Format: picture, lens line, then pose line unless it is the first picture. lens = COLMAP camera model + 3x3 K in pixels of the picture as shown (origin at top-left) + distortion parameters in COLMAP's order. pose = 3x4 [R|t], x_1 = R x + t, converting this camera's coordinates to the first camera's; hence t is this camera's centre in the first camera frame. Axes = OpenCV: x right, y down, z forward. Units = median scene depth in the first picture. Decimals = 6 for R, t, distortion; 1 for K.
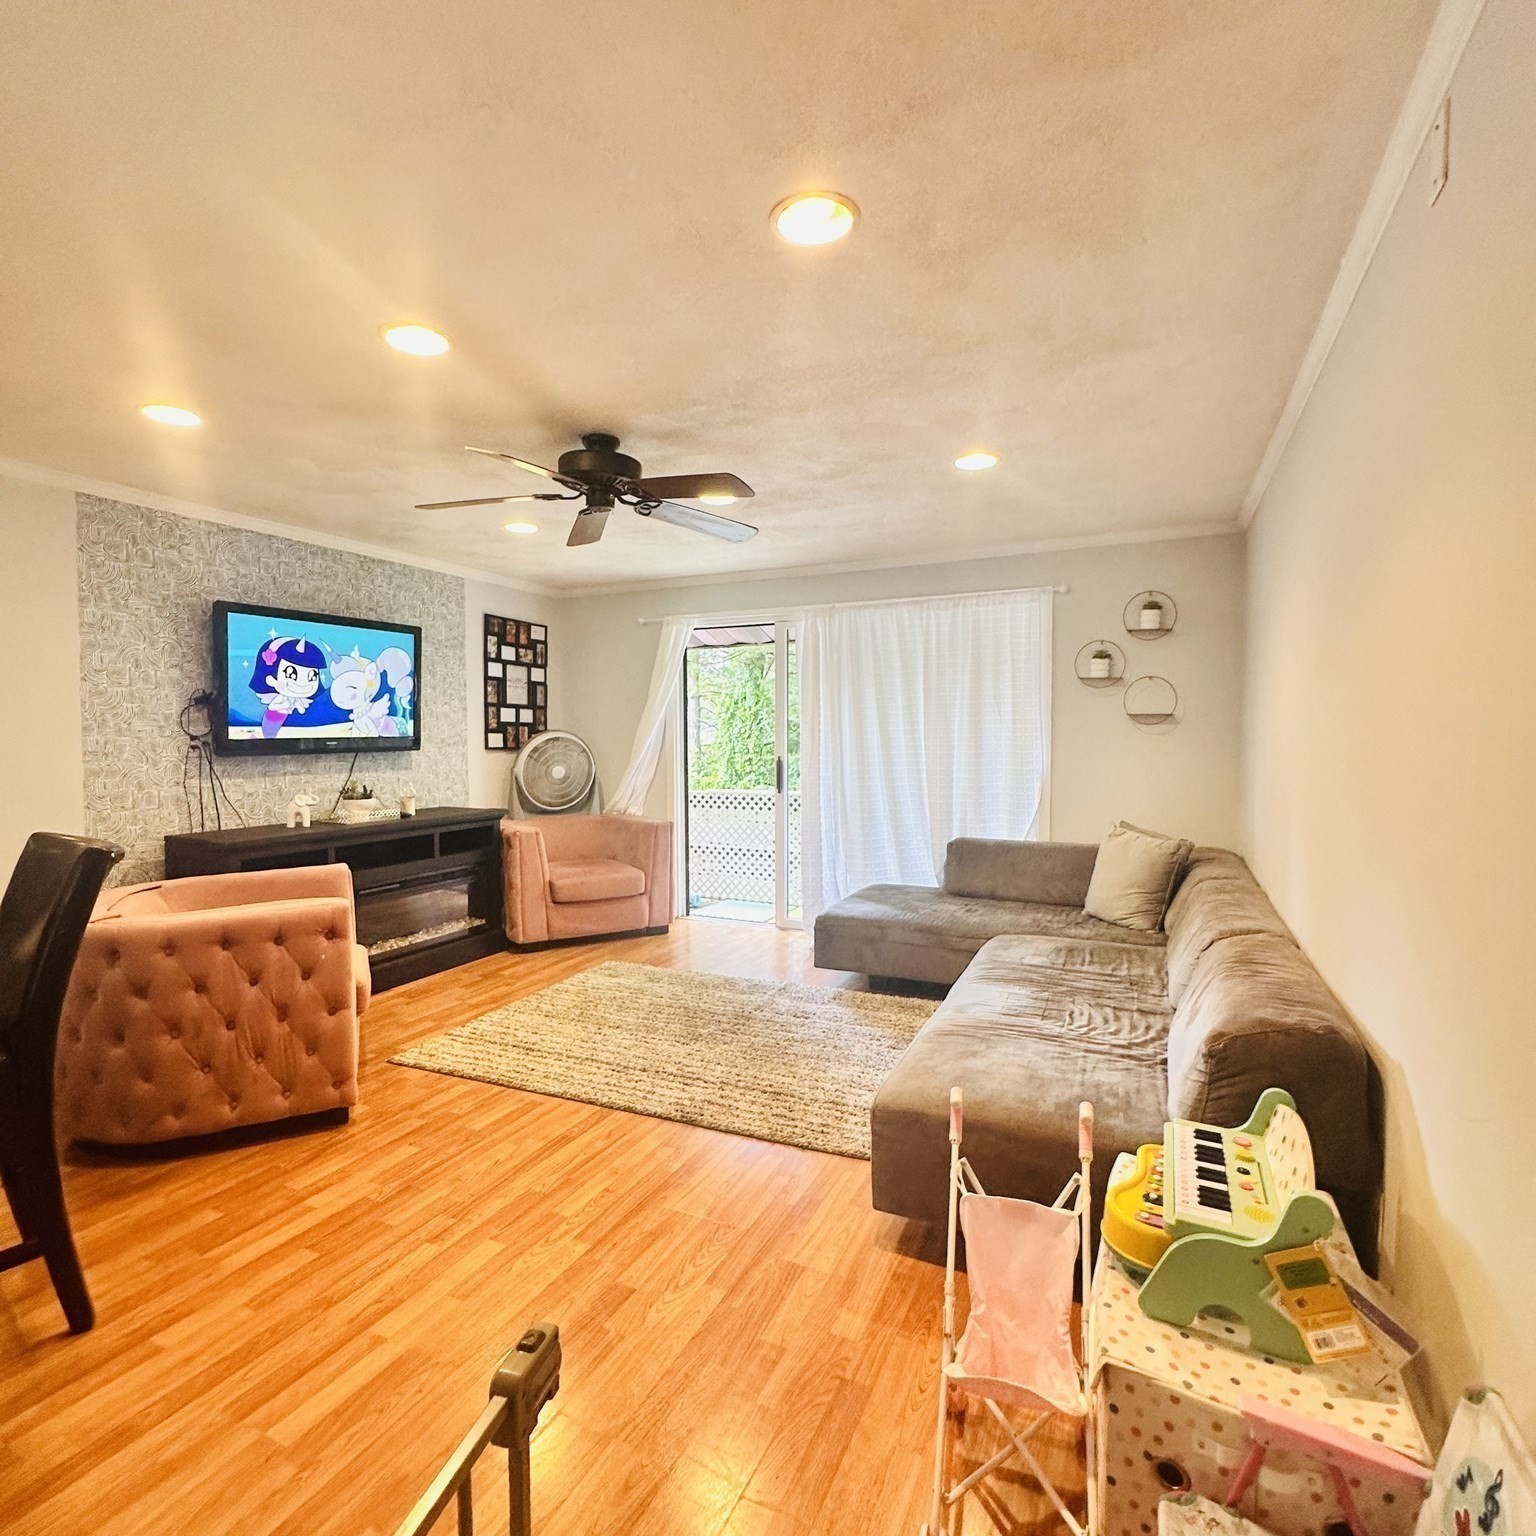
lens RADIAL K [[816.6, 0, 771.7], [0, 816.6, 771.0], [0, 0, 1]] dist [-0.005506, 0.001585]
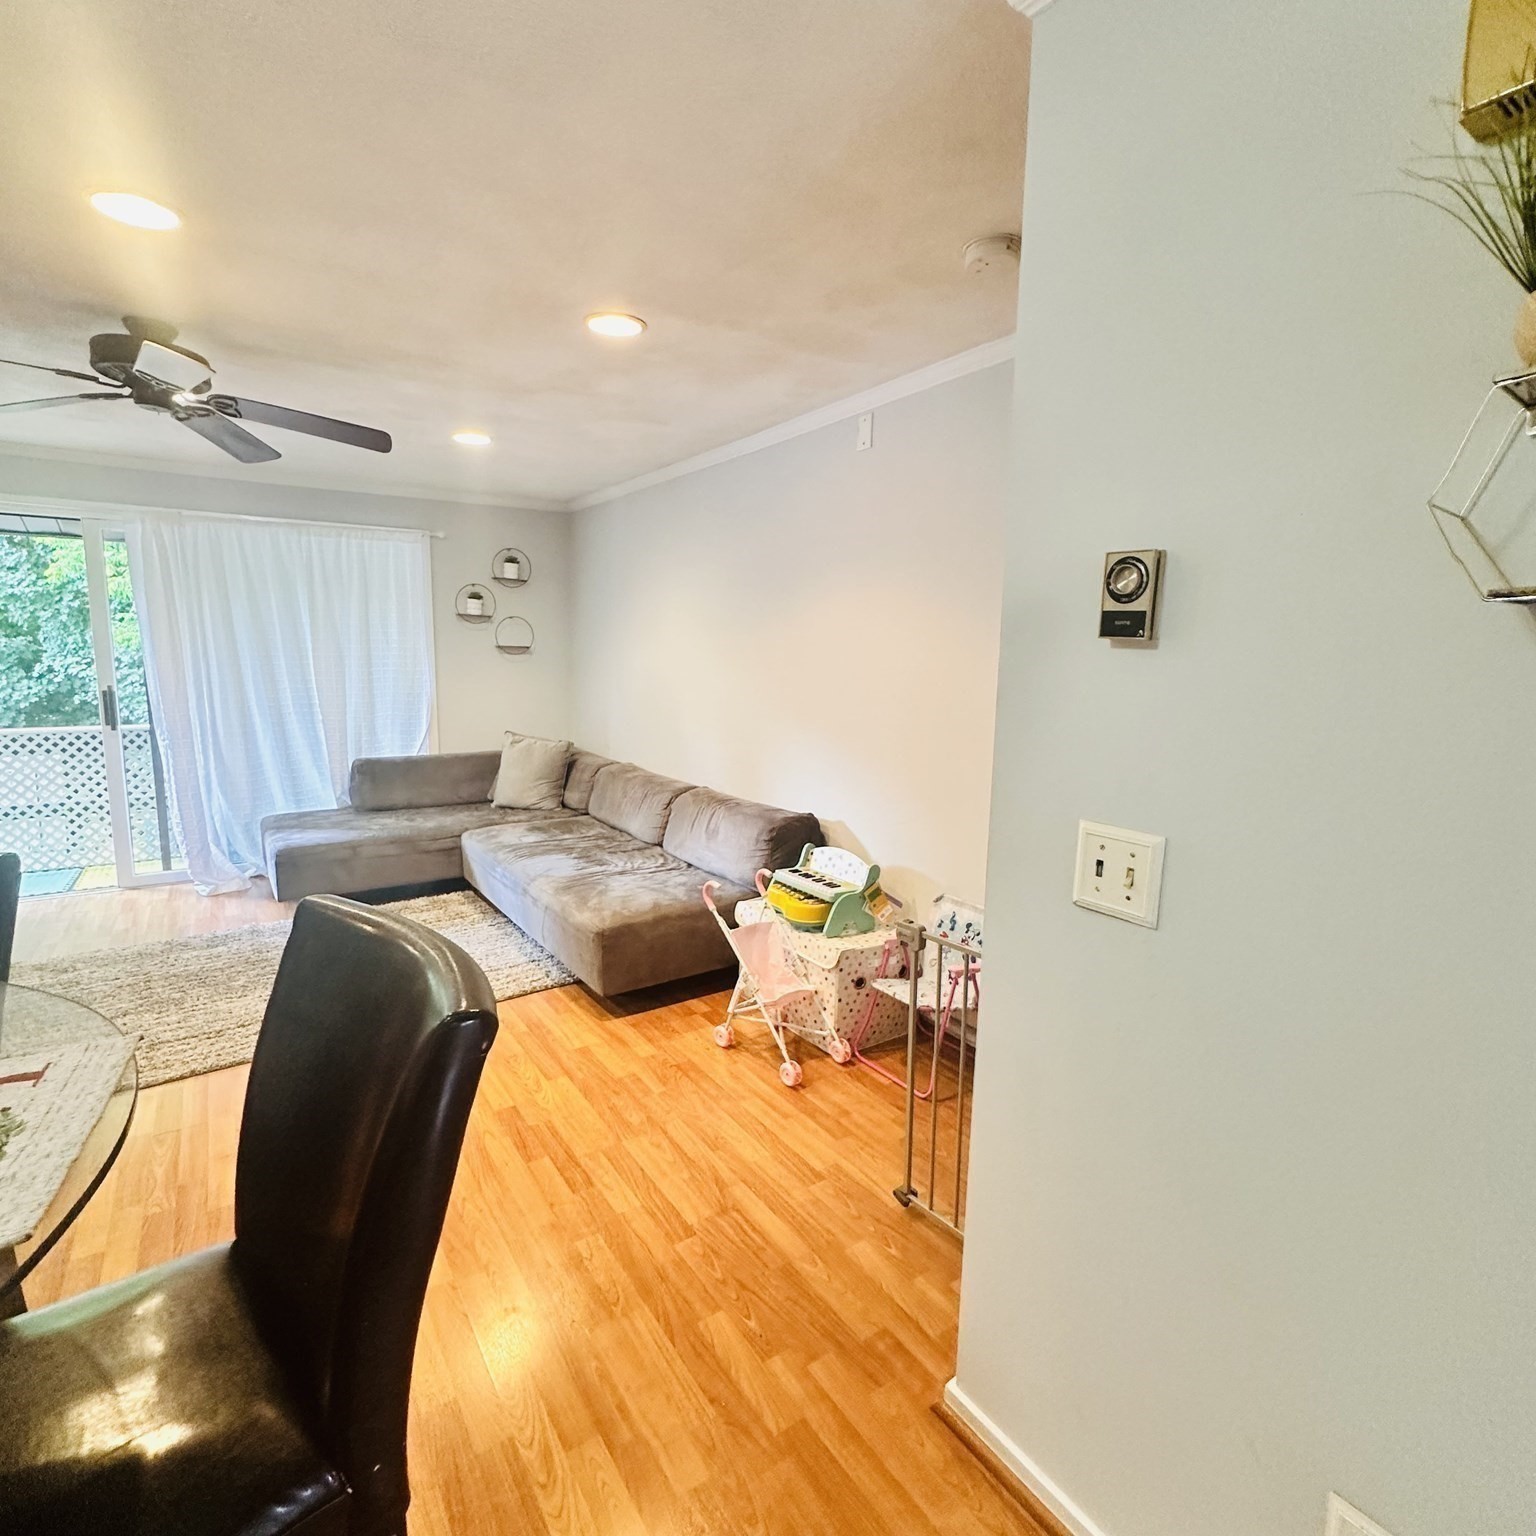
lens RADIAL K [[816.6, 0, 766.9], [0, 816.6, 769.7], [0, 0, 1]] dist [-0.005506, 0.001585]
pose [[0.509638, -0.114930, 0.852678, -0.450874], [0.019993, 0.992352, 0.121807, -0.025948], [-0.860157, -0.045030, 0.508038, -0.000820]]
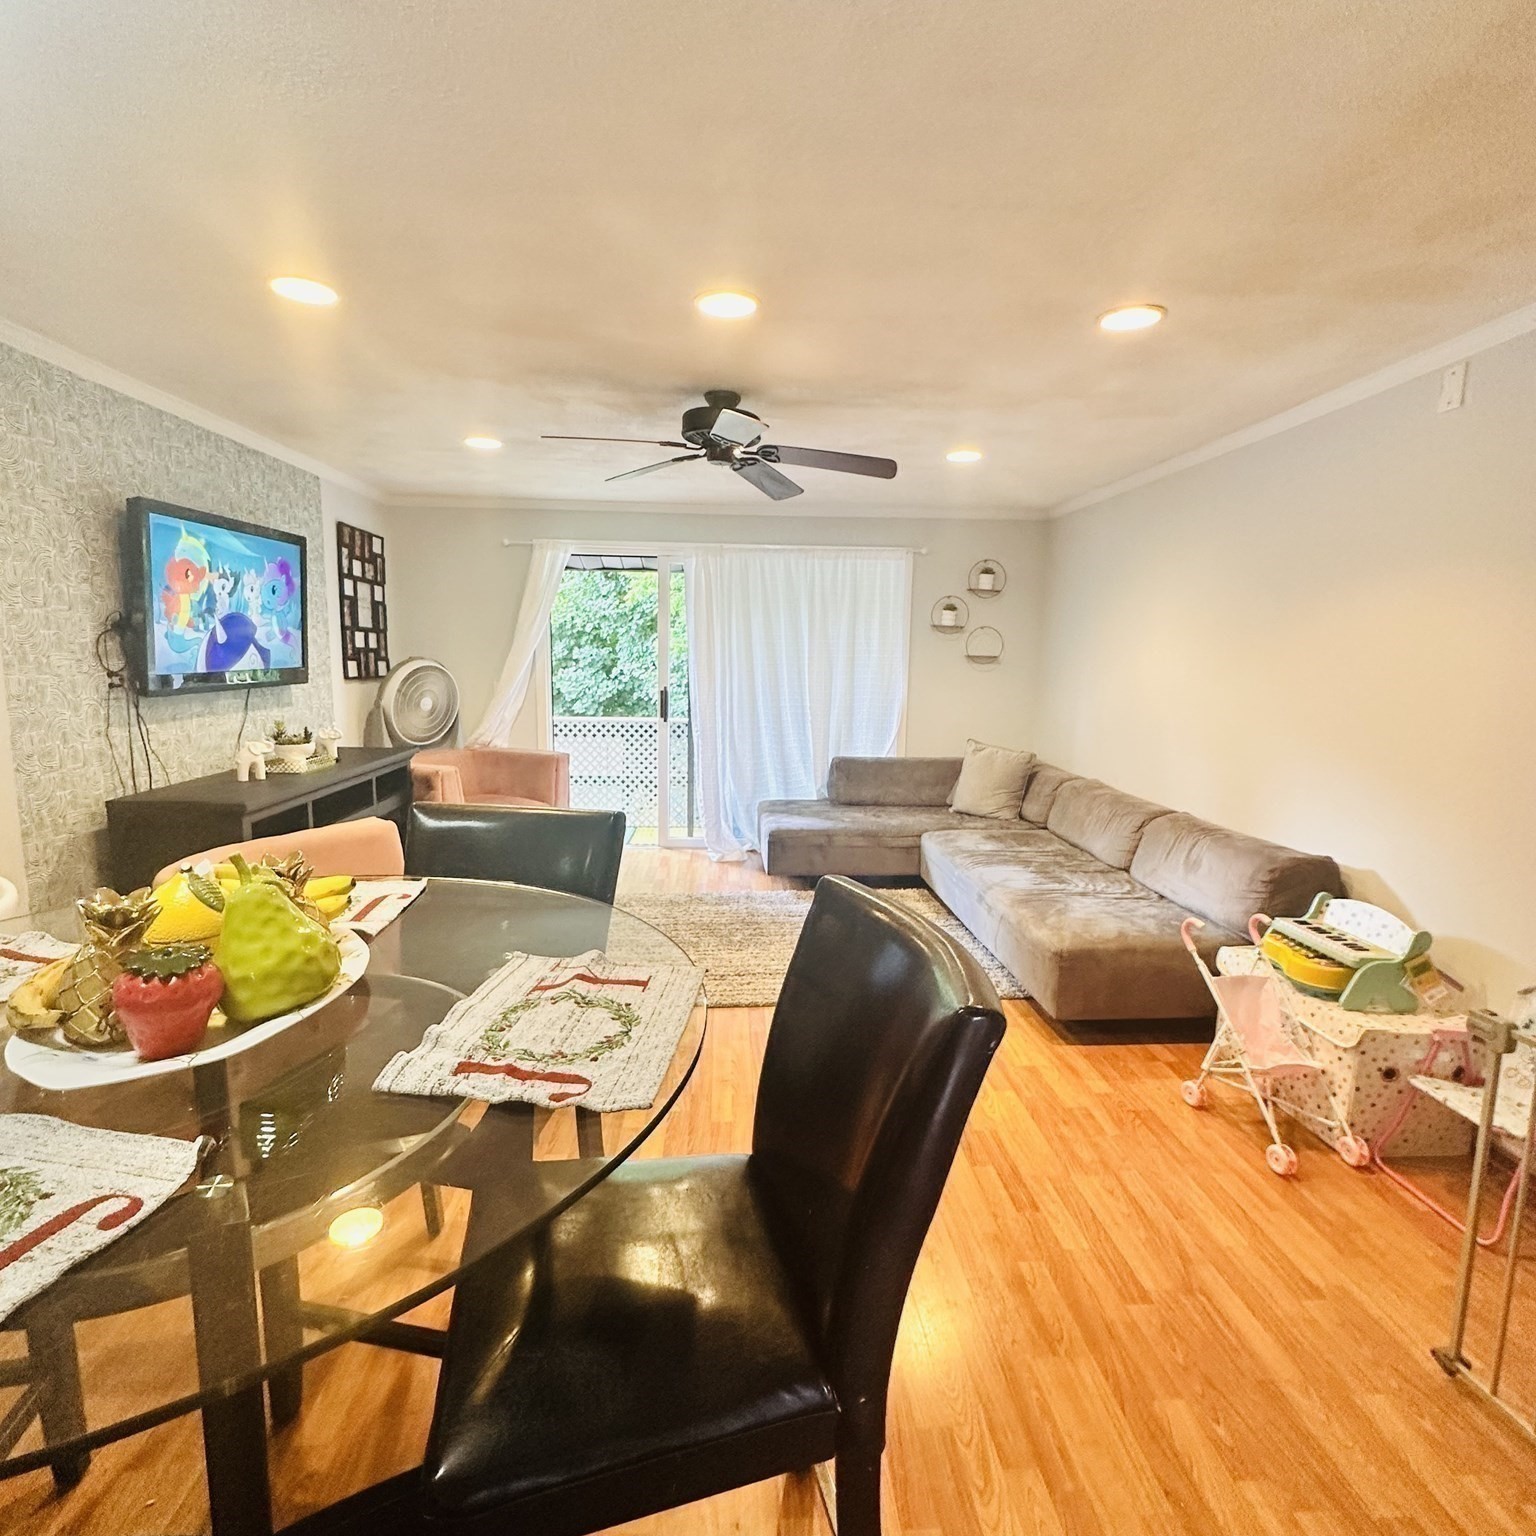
lens RADIAL K [[816.6, 0, 767.1], [0, 816.6, 769.8], [0, 0, 1]] dist [-0.005506, 0.001585]
pose [[0.879266, -0.051554, 0.473534, -0.466711], [0.001826, 0.994483, 0.104881, -0.026453], [-0.476328, -0.091353, 0.874509, 0.009782]]
